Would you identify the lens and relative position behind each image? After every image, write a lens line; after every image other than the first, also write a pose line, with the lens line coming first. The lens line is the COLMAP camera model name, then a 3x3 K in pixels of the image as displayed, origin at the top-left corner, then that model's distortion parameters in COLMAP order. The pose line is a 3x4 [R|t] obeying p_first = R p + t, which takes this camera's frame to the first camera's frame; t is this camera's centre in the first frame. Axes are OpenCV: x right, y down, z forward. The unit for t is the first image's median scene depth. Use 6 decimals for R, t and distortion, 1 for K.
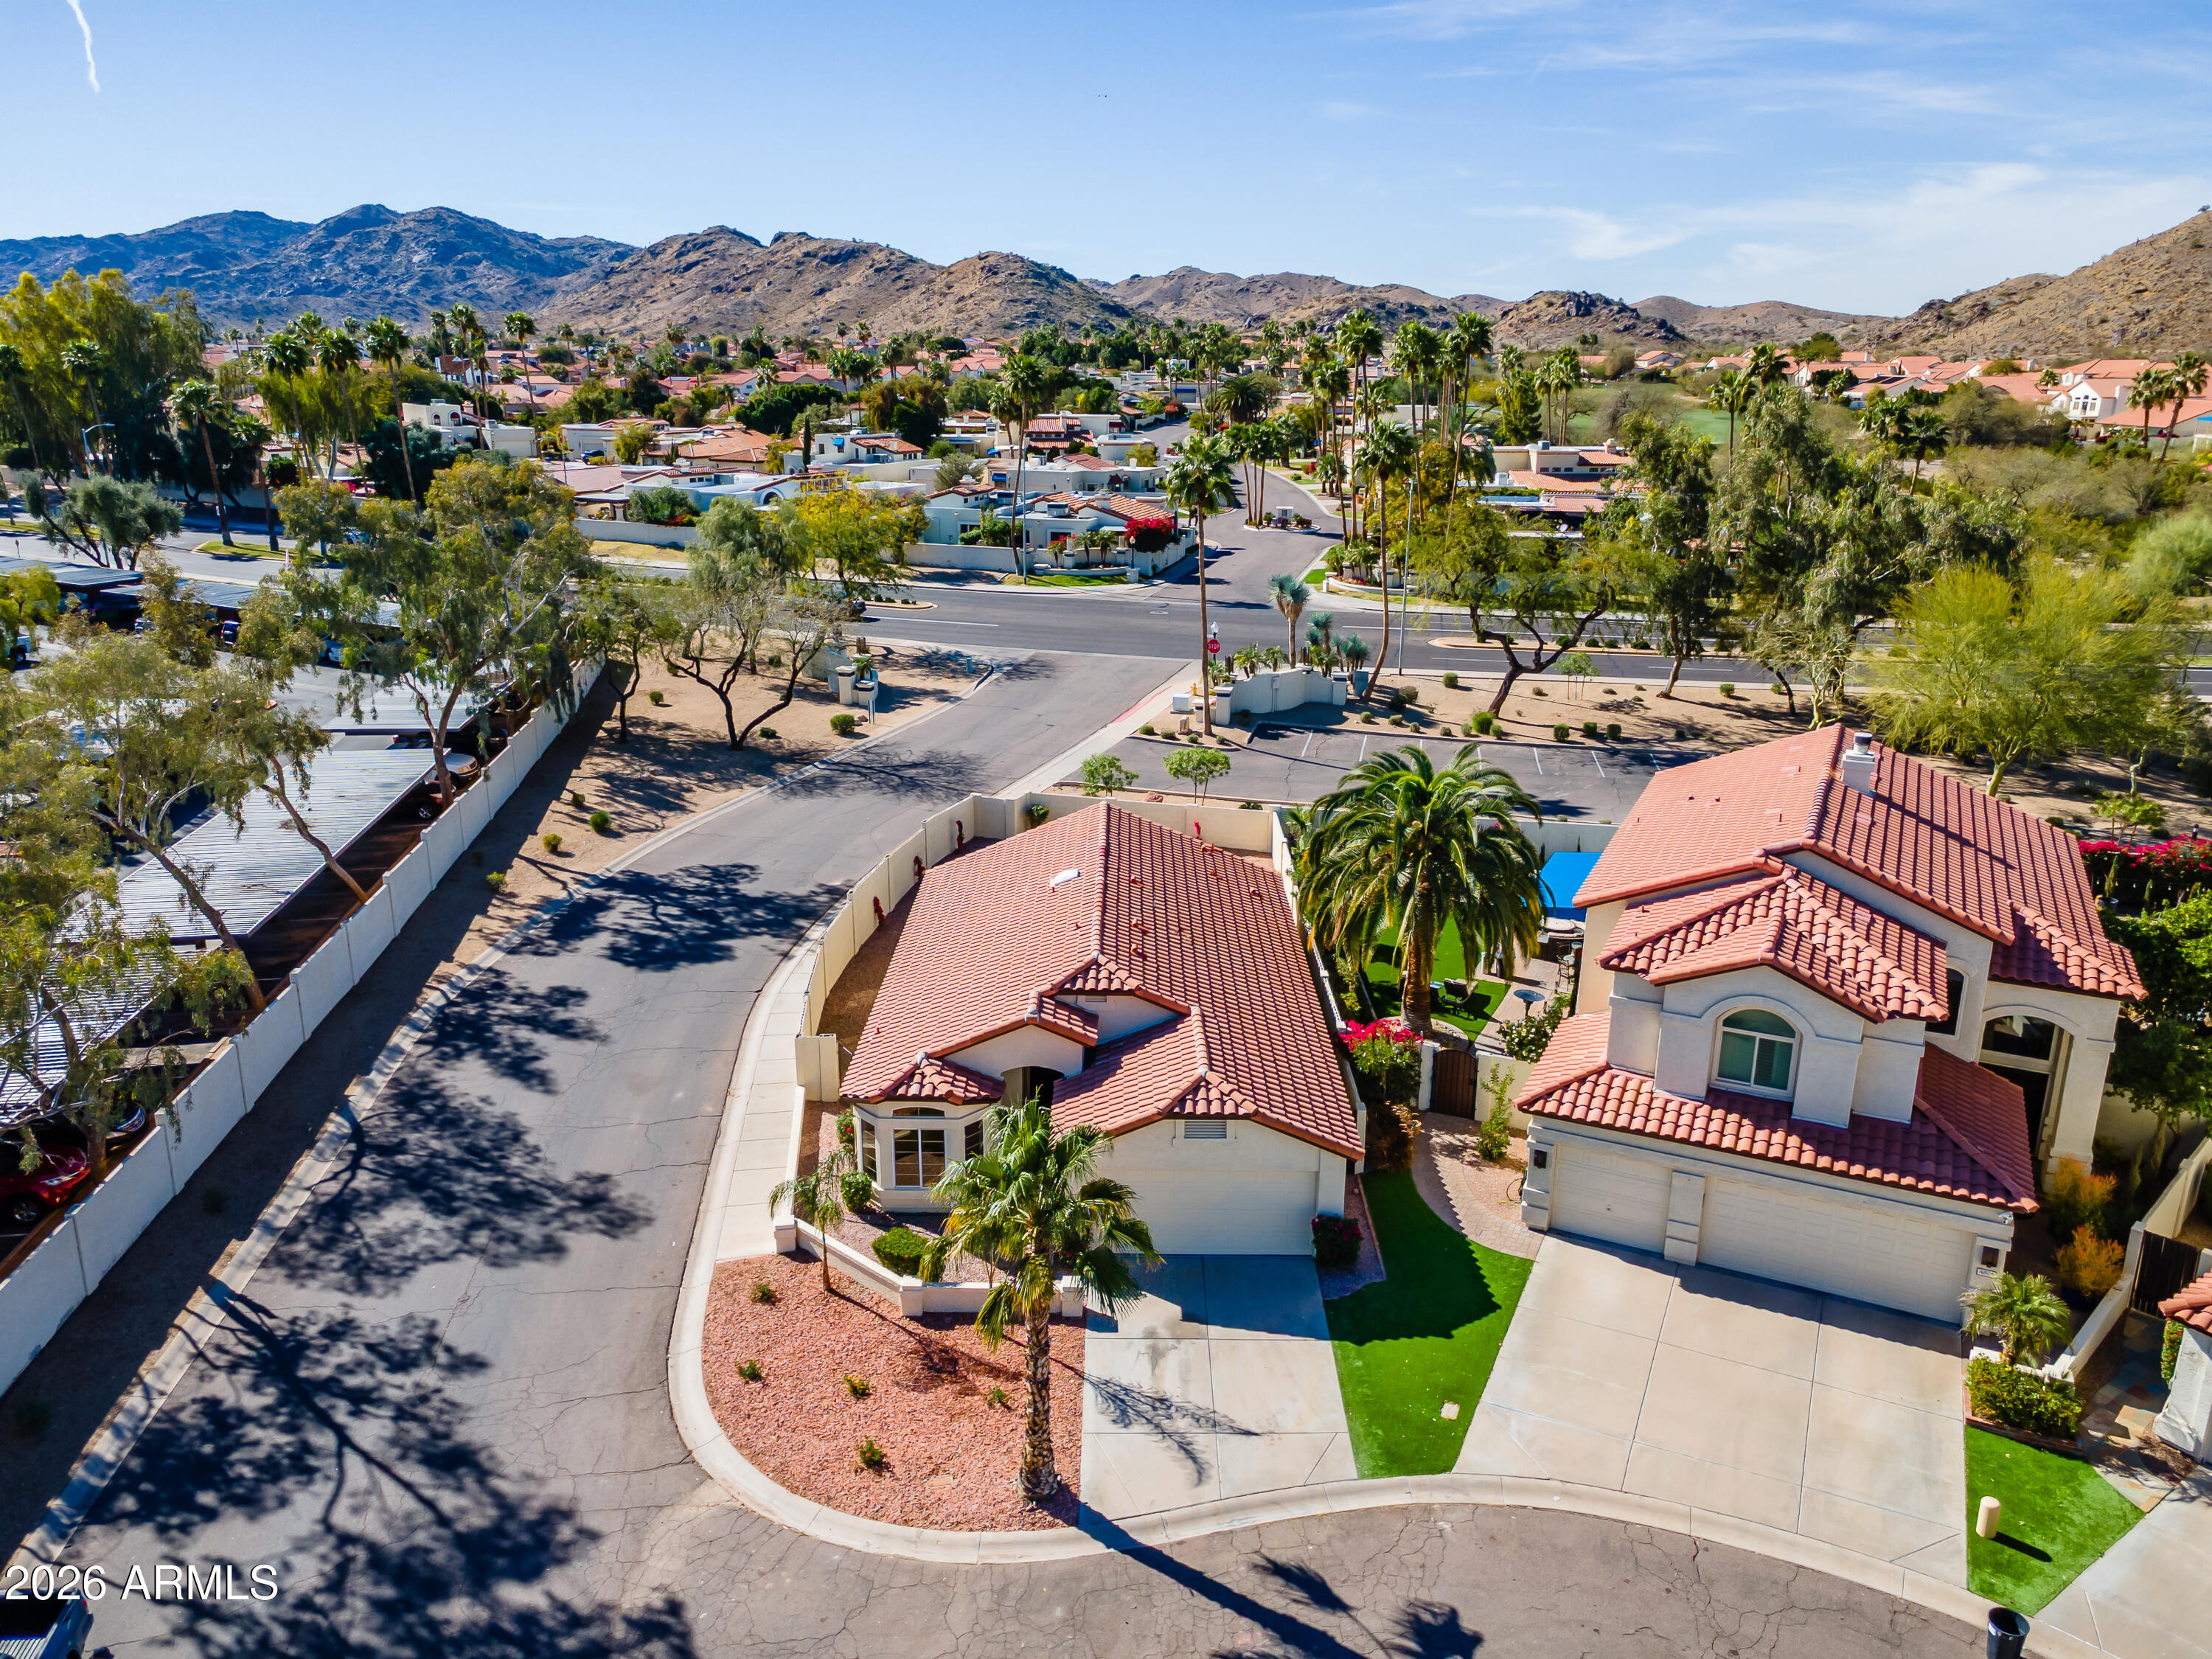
lens RADIAL K [[1605.3, 0, 1118.5], [0, 1605.3, 851.2], [0, 0, 1]] dist [0.042576, 0.016156]
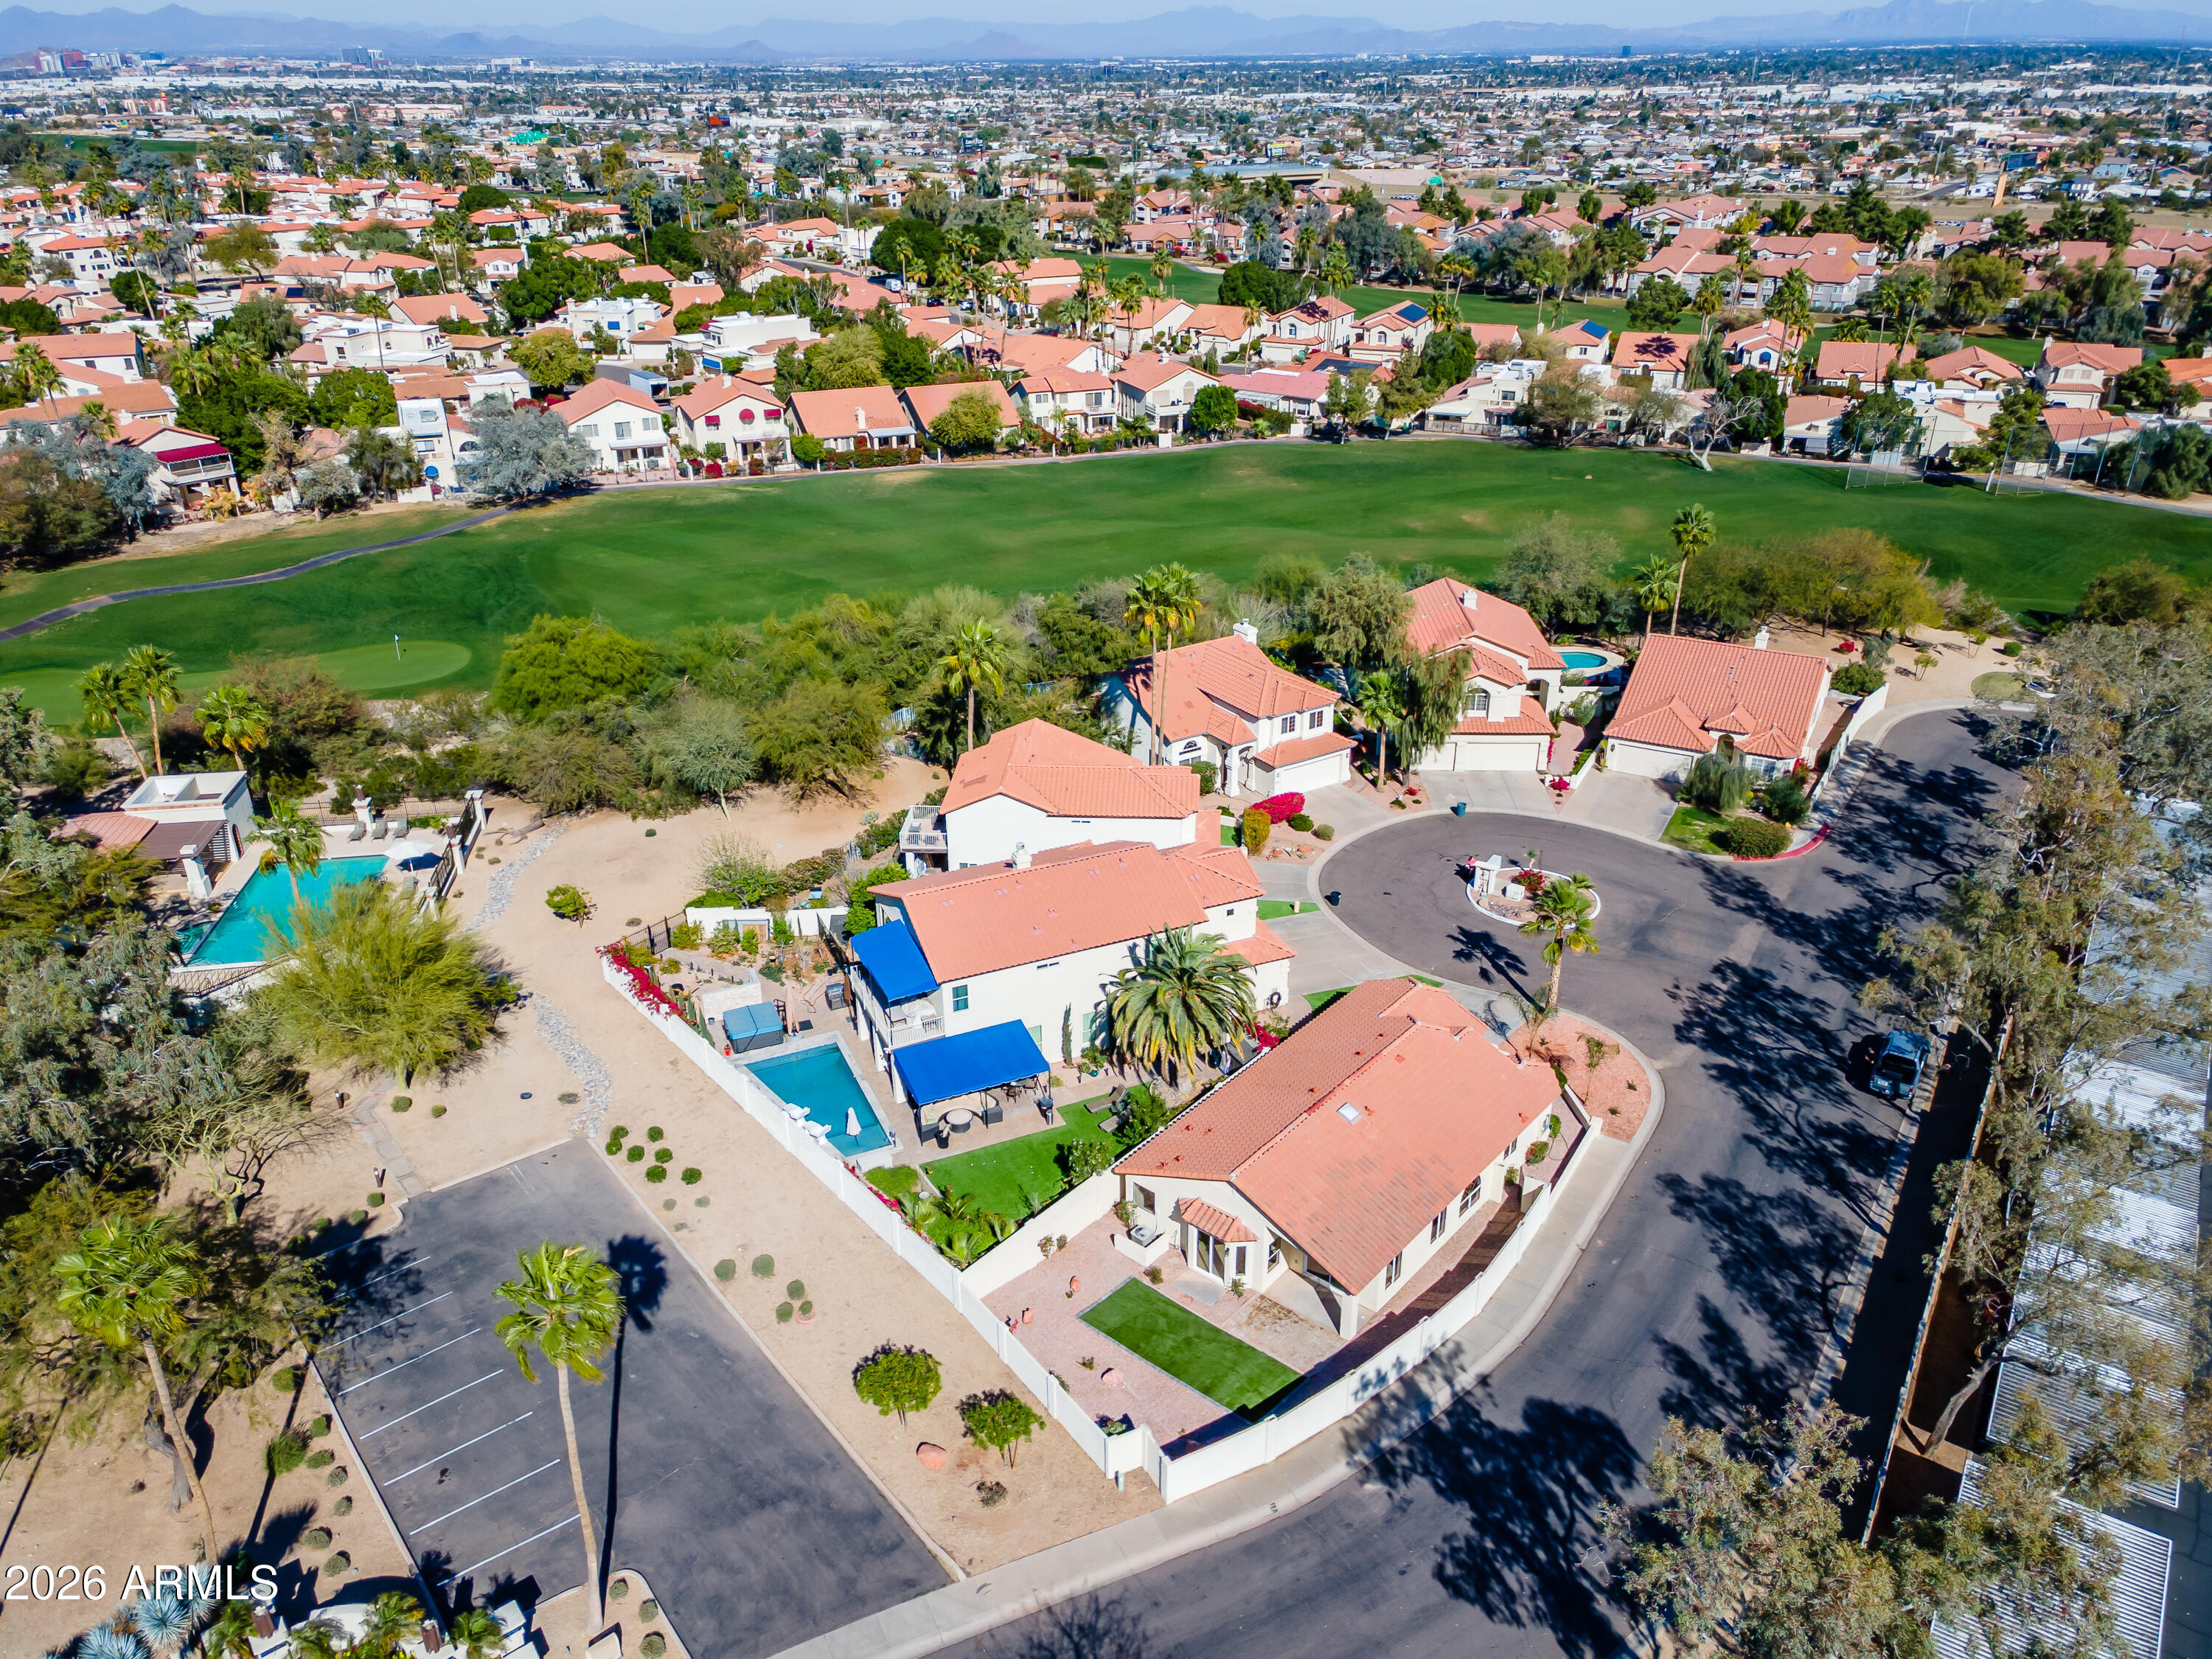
lens RADIAL K [[1605.3, 0, 1120.5], [0, 1605.3, 846.1], [0, 0, 1]] dist [0.042576, 0.016156]
pose [[-0.771601, -0.280032, 0.571152, -0.731130], [0.189110, 0.756305, 0.626290, -1.281146], [-0.607347, 0.591256, -0.530609, 2.026962]]
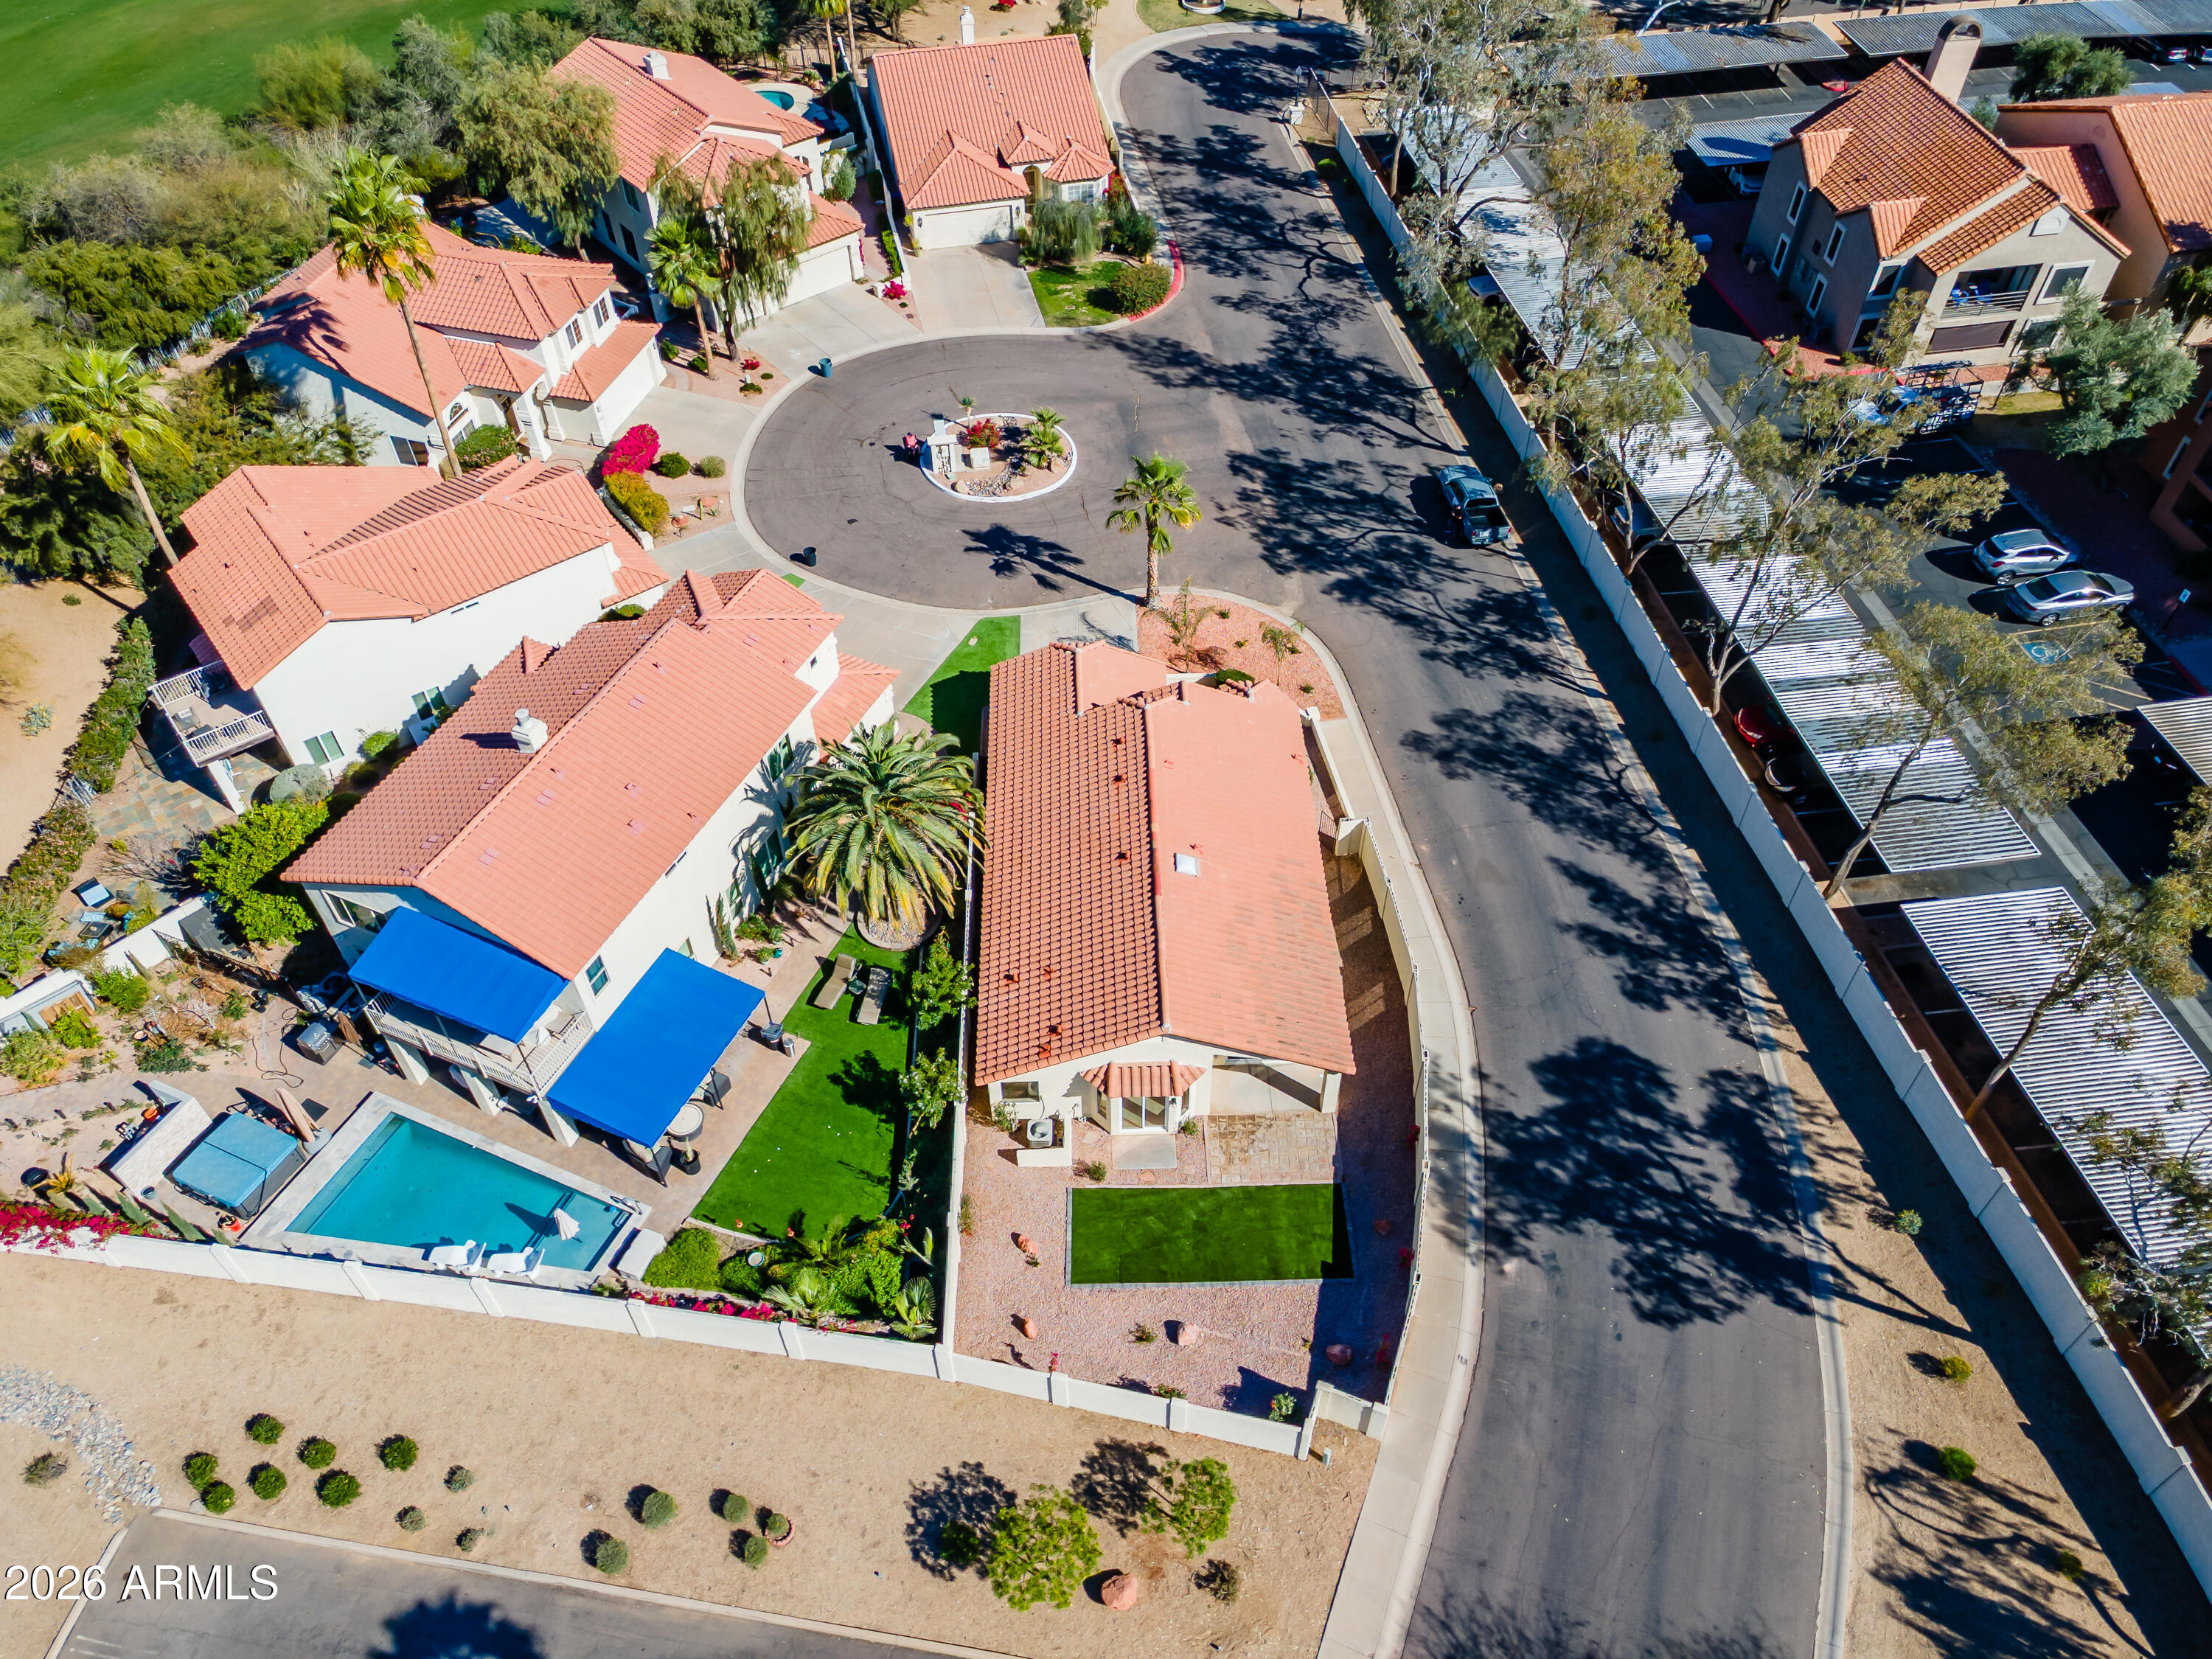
lens RADIAL K [[1605.3, 0, 1123.5], [0, 1605.3, 840.4], [0, 0, 1]] dist [0.042576, 0.016156]
pose [[-0.999391, 0.026139, -0.023125, 0.044356], [-0.009535, 0.432906, 0.901388, -1.188182], [0.033572, 0.901060, -0.432394, 1.715033]]
